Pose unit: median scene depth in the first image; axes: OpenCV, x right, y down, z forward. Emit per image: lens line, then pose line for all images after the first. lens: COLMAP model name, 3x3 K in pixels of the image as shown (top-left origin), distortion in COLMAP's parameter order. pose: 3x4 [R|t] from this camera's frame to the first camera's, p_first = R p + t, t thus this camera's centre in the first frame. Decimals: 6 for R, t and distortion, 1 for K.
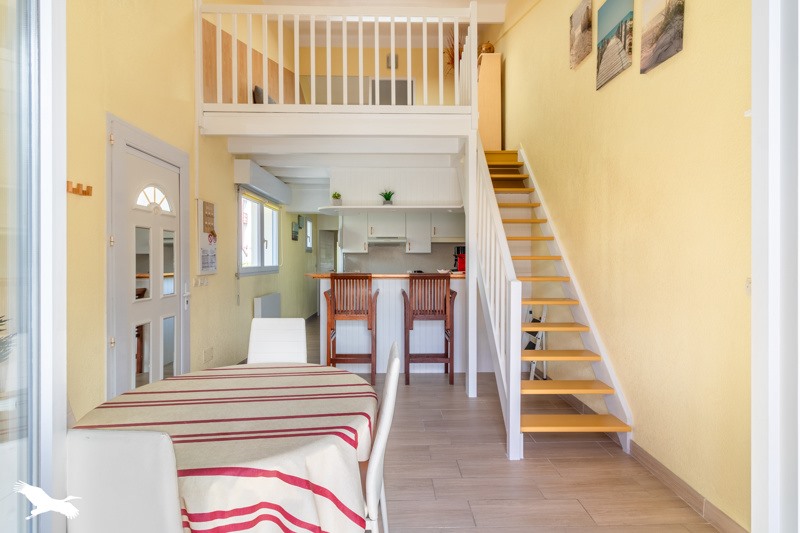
lens RADIAL K [[379.1, 0, 400.0], [0, 379.1, 266.5], [0, 0, 1]] dist [-0.002295, -0.000451]
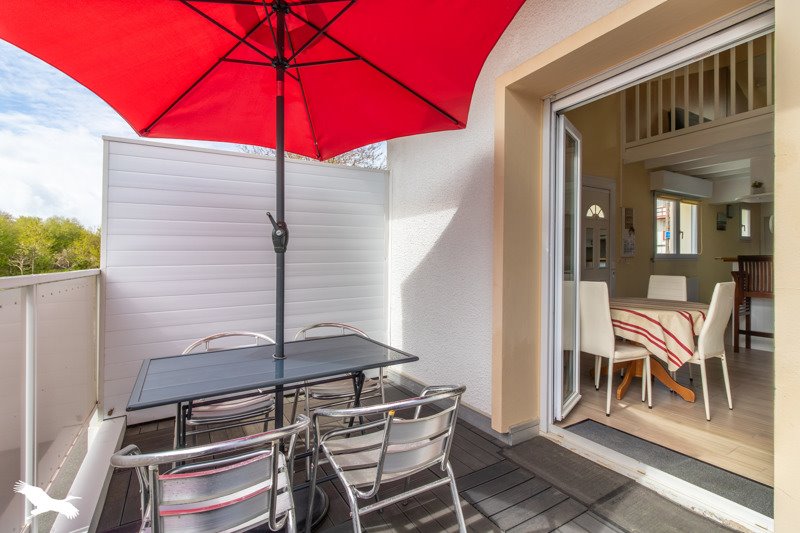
lens RADIAL K [[379.1, 0, 400.0], [0, 379.1, 266.5], [0, 0, 1]] dist [-0.002295, -0.000451]
pose [[0.508835, -0.002877, -0.860859, 0.265427], [-0.000816, 0.999992, -0.003825, 0.055069], [0.860864, 0.002648, 0.508829, -0.445668]]
